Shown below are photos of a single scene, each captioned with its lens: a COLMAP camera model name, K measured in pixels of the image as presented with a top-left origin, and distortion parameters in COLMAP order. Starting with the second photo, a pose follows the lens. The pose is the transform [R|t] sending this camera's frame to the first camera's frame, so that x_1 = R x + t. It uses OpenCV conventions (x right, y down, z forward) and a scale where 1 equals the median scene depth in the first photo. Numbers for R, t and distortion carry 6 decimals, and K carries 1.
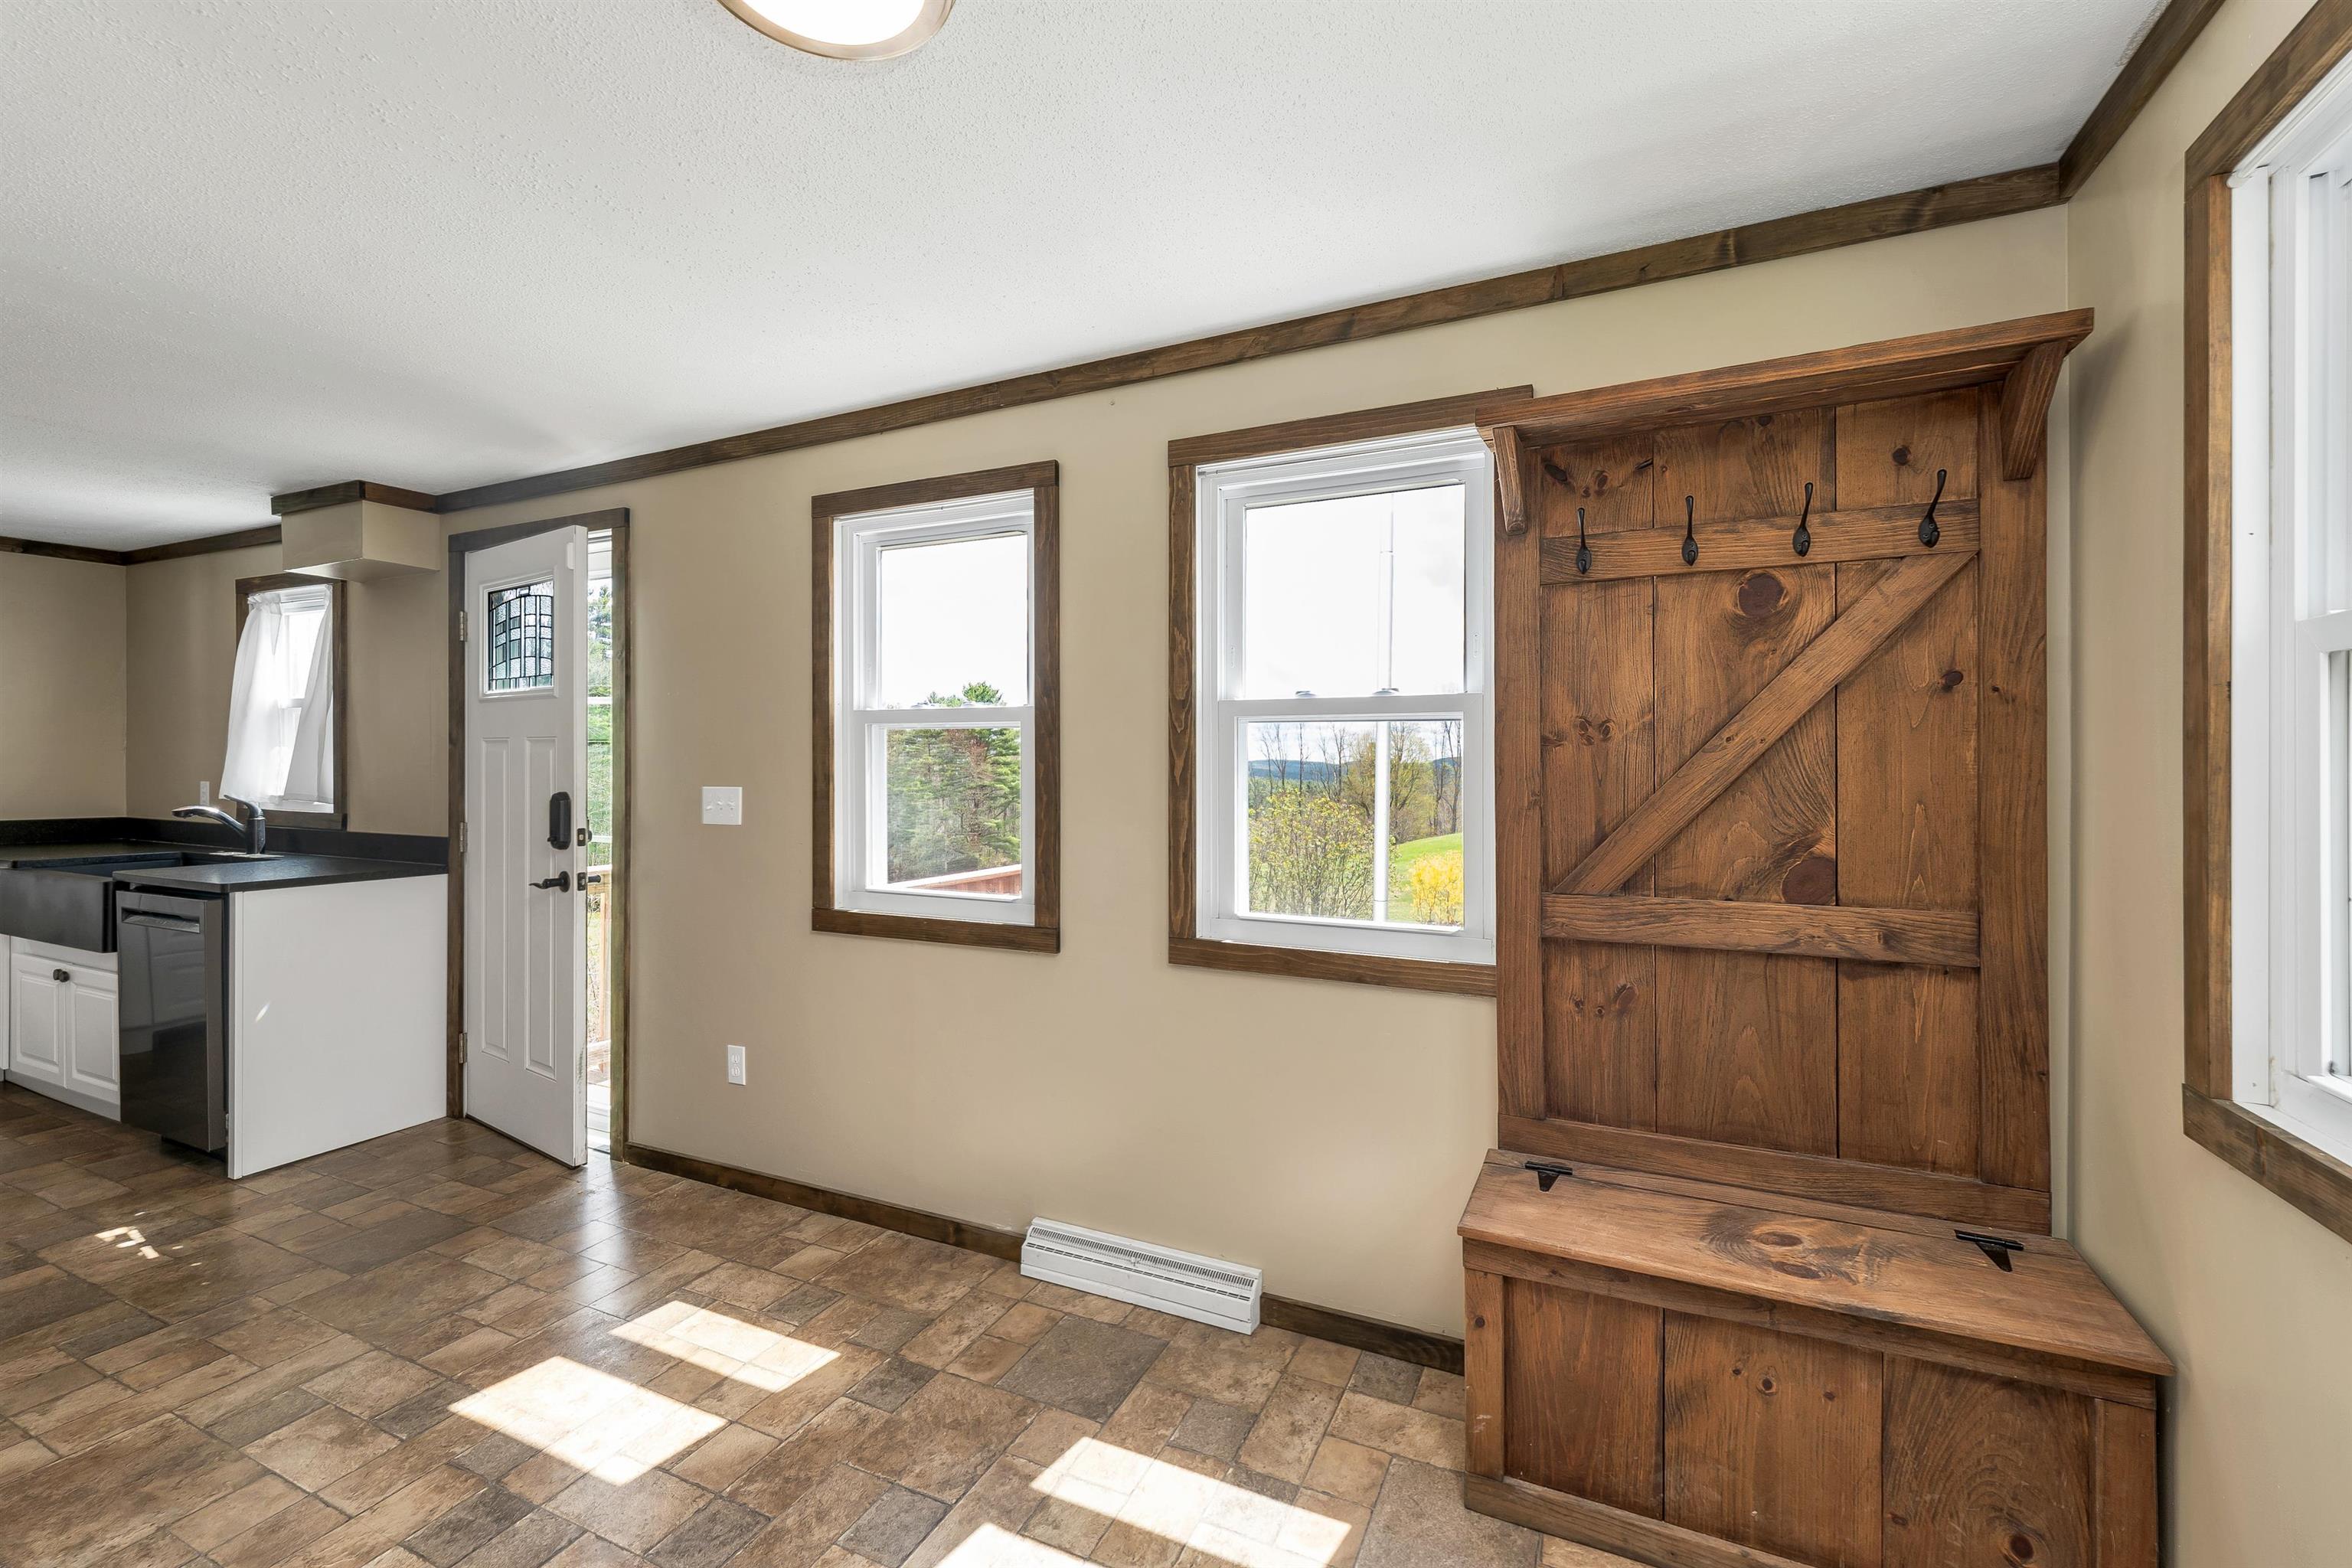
lens RADIAL K [[992.2, 0, 1172.1], [0, 992.2, 774.4], [0, 0, 1]] dist [0.004554, -0.000391]
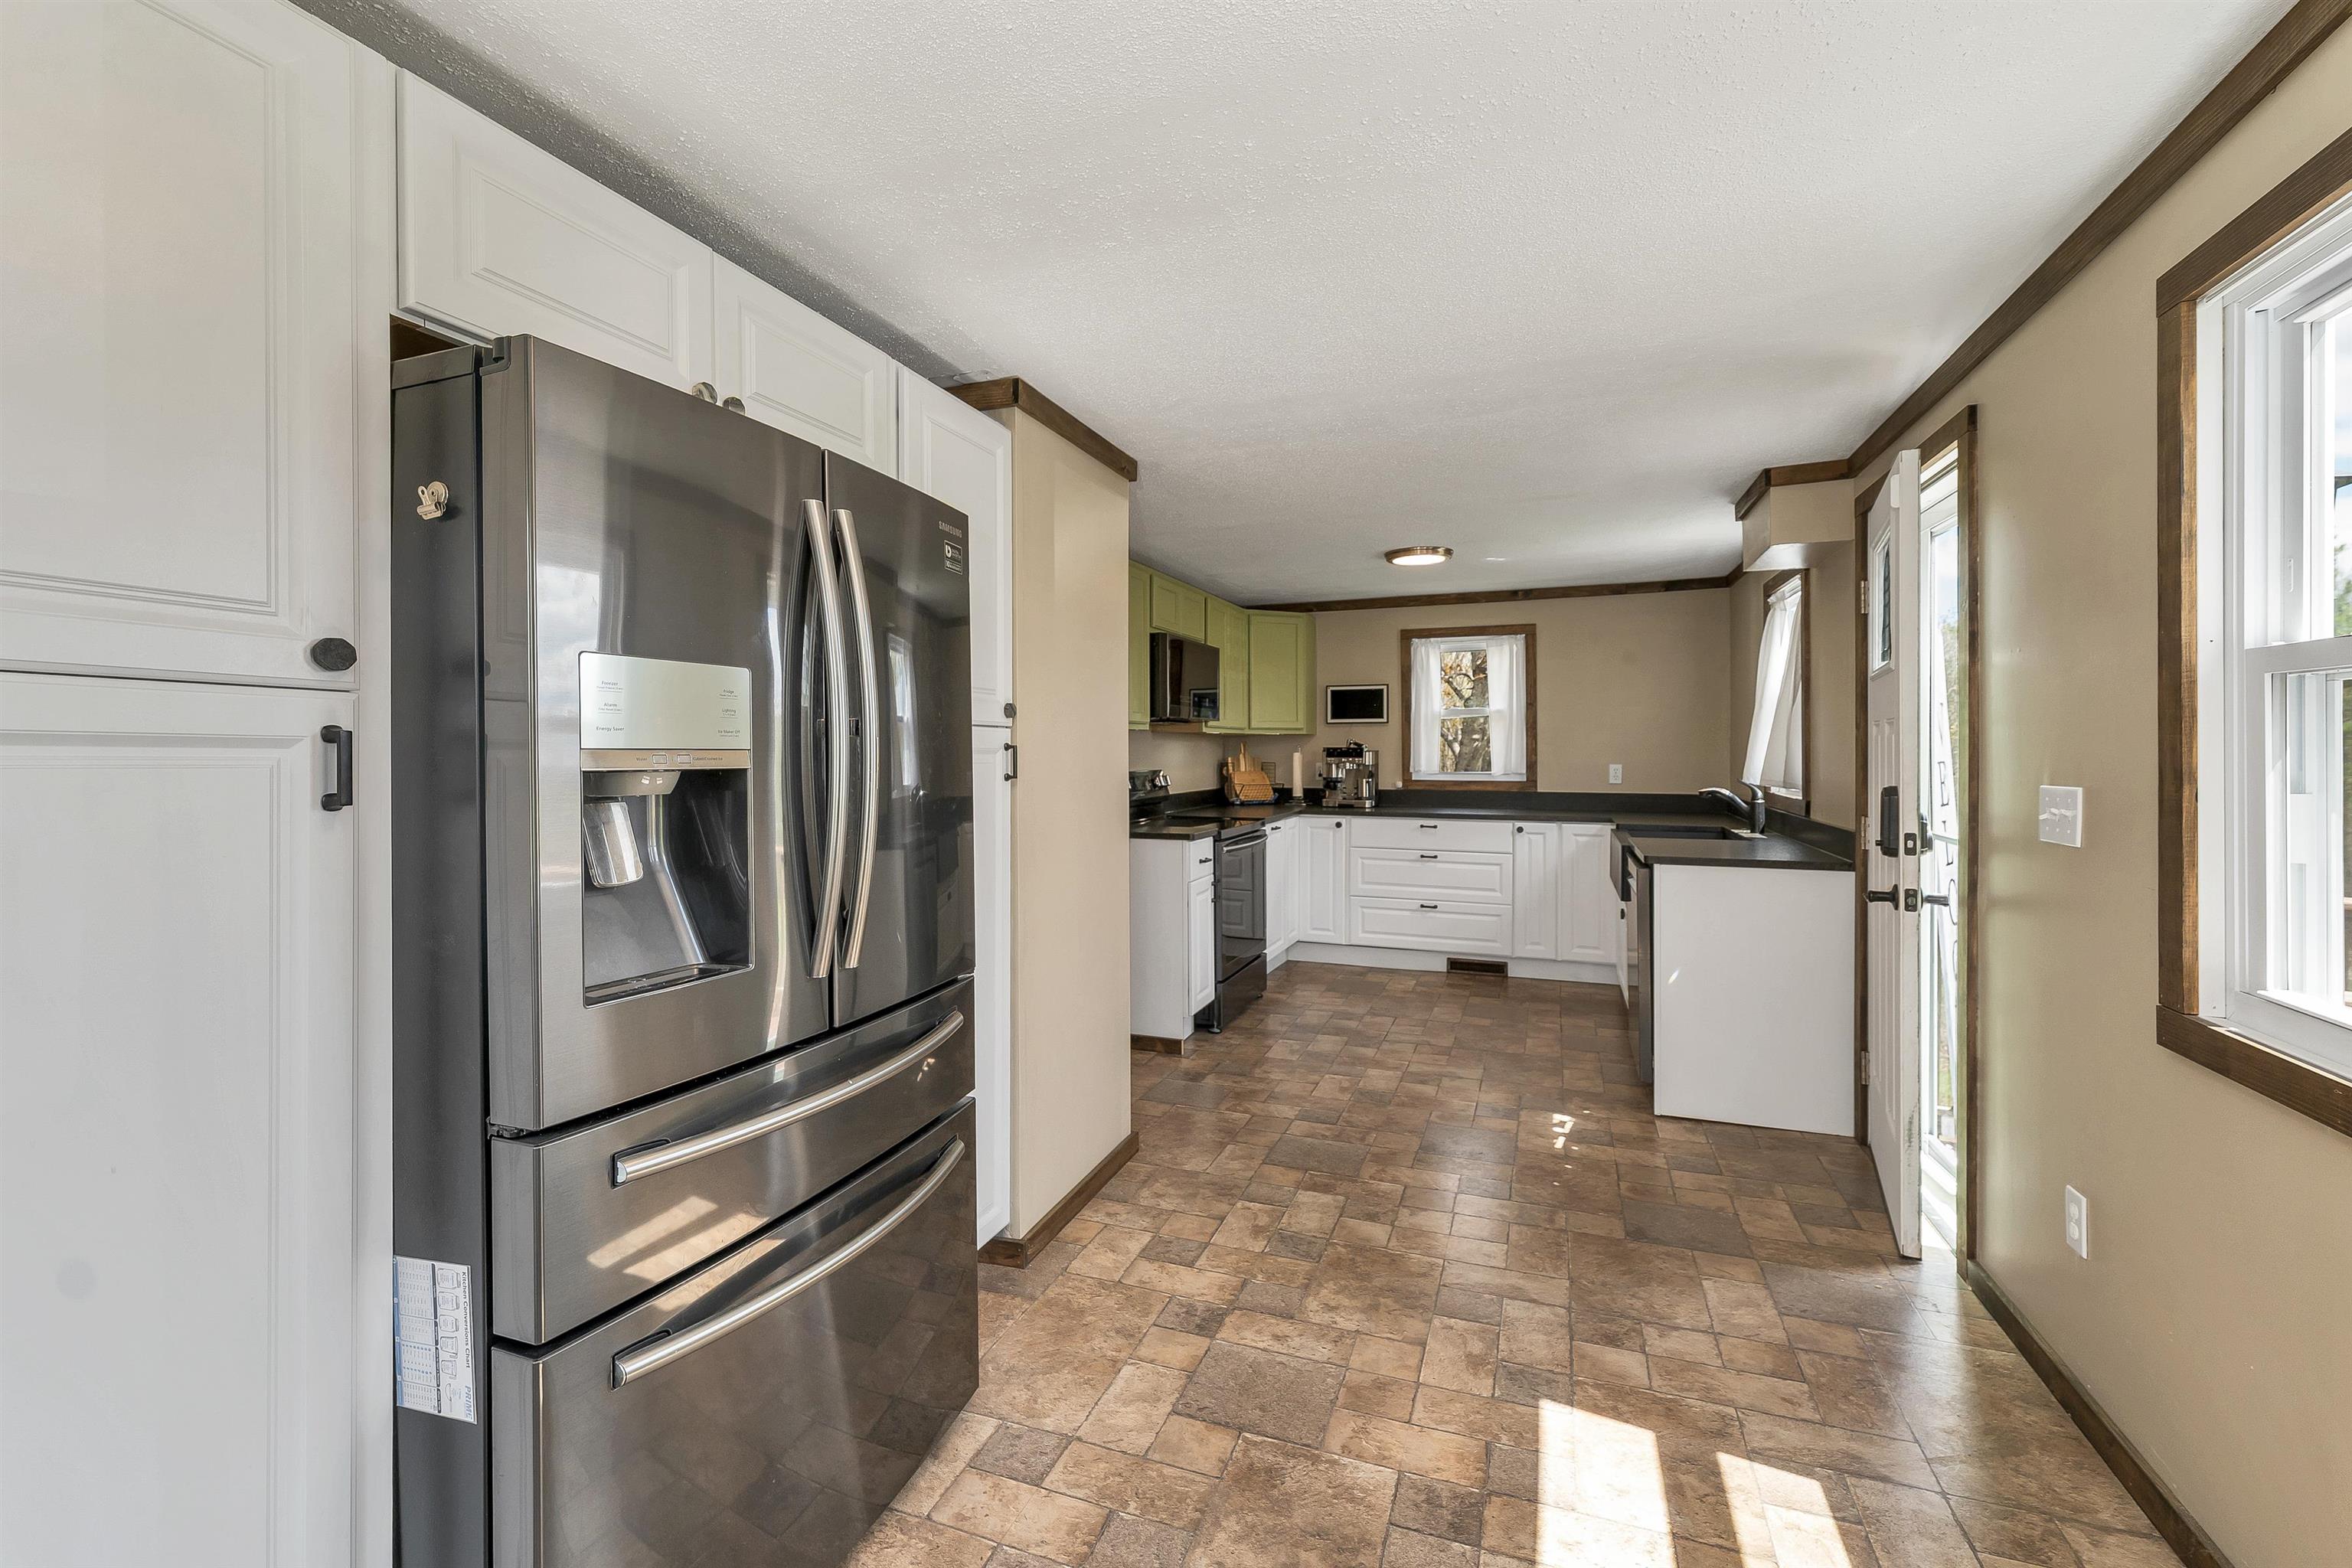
lens RADIAL K [[992.2, 0, 1174.7], [0, 992.2, 765.5], [0, 0, 1]] dist [0.004554, -0.000391]
pose [[0.081045, 0.014795, -0.996601, 0.172555], [-0.009907, 0.999852, 0.014037, -0.005744], [0.996661, 0.008736, 0.081180, 0.420489]]
